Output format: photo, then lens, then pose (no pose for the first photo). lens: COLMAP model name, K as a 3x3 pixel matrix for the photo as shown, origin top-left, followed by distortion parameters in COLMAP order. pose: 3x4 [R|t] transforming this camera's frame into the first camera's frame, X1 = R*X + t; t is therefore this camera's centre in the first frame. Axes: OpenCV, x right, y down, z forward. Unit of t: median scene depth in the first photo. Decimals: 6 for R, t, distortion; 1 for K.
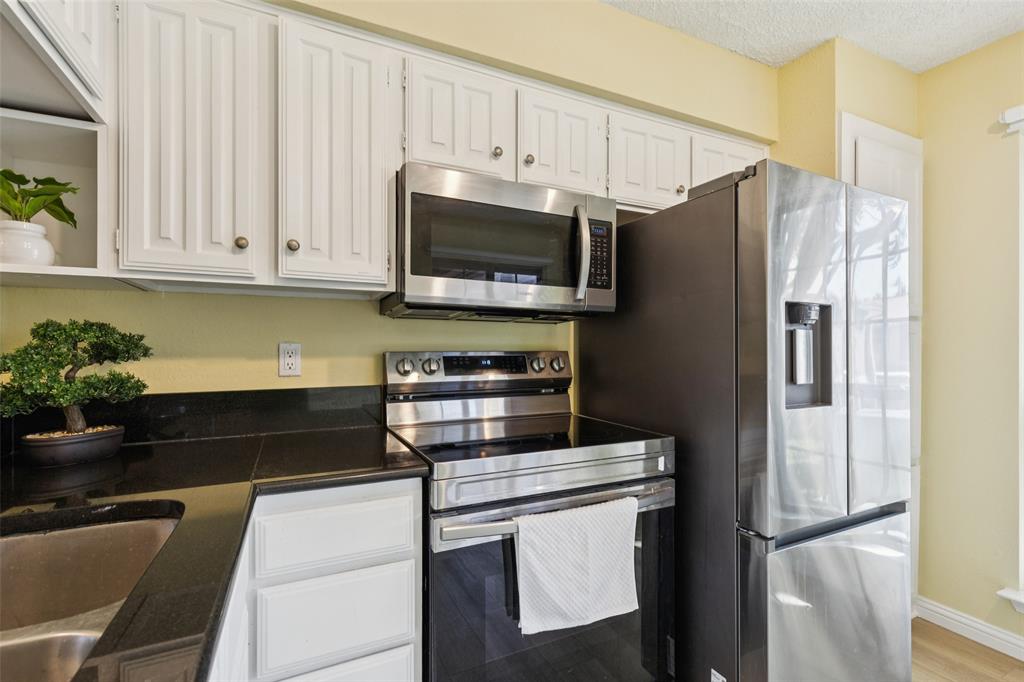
lens RADIAL K [[460.7, 0, 507.1], [0, 460.7, 347.2], [0, 0, 1]] dist [-0.001350, -0.000379]
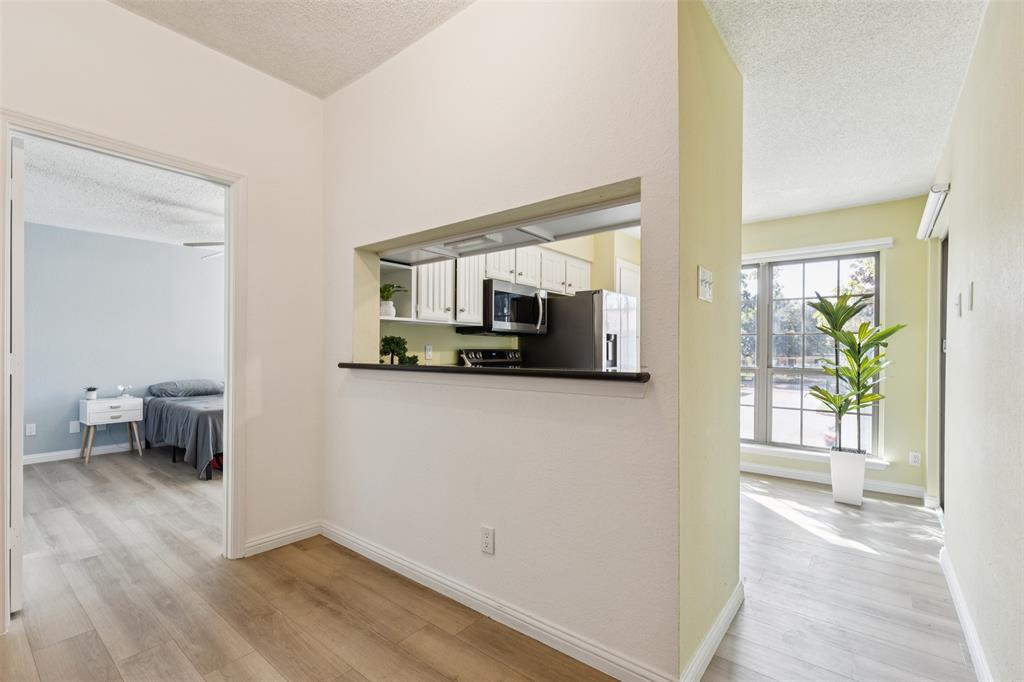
lens RADIAL K [[455.6, 0, 509.4], [0, 455.6, 352.3], [0, 0, 1]] dist [0.001782, 0.000421]
pose [[0.898376, 0.001159, 0.439226, -1.279325], [-0.004245, 0.999973, 0.006044, 0.011950], [-0.439207, -0.007295, 0.898356, -1.420709]]
